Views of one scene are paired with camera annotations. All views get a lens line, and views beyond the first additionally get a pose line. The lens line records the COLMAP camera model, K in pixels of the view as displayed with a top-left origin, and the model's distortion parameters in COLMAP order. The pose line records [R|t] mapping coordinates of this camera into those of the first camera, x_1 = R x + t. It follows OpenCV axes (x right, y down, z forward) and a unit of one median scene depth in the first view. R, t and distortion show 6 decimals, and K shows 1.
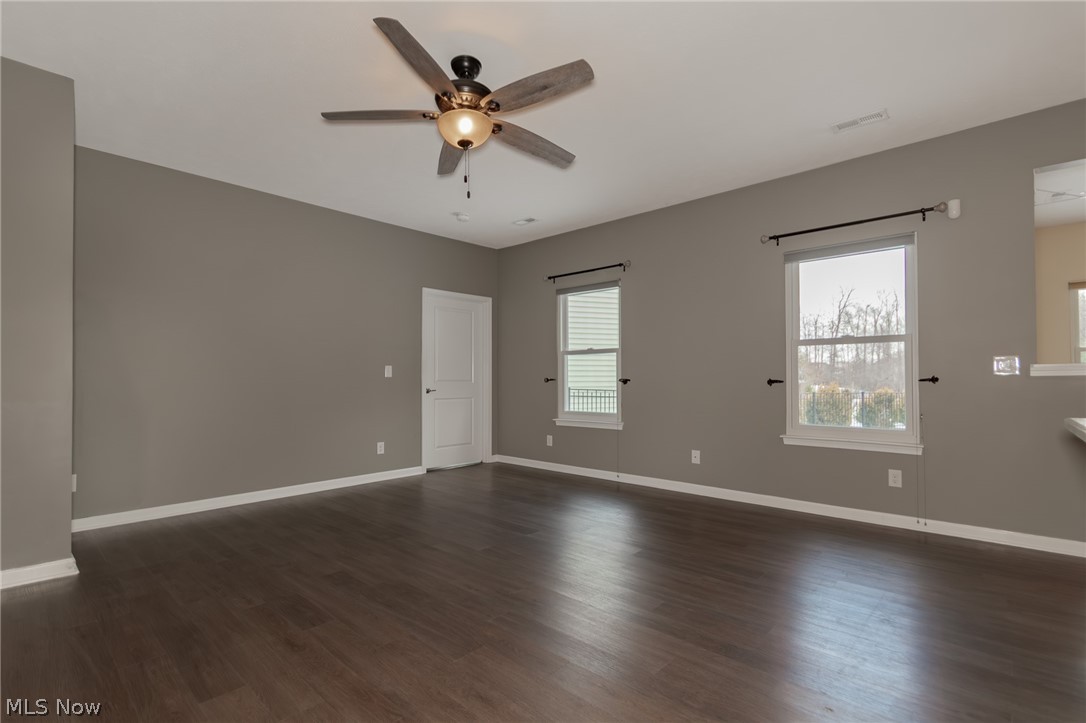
lens RADIAL K [[505.5, 0, 552.3], [0, 505.5, 369.4], [0, 0, 1]] dist [0.008081, -0.003281]
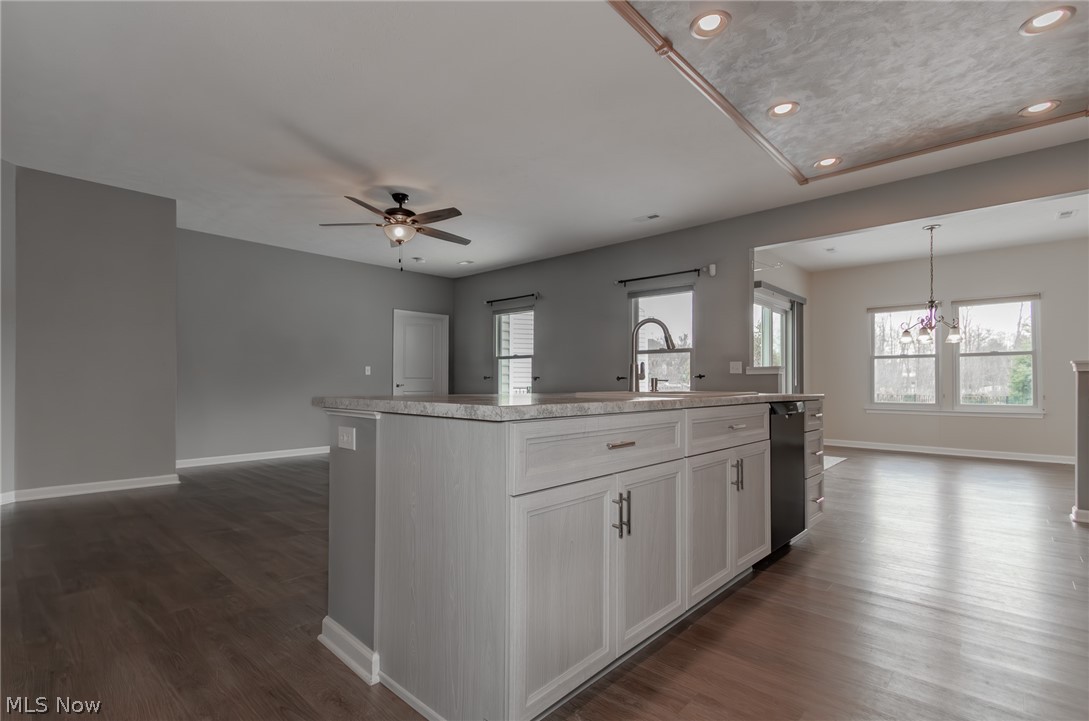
lens RADIAL K [[506.9, 0, 554.5], [0, 506.9, 377.4], [0, 0, 1]] dist [0.008081, -0.003281]
pose [[0.999971, 0.004533, 0.006058, 0.186732], [-0.004587, 0.999950, 0.008920, 0.008010], [-0.006017, -0.008948, 0.999942, -0.406680]]
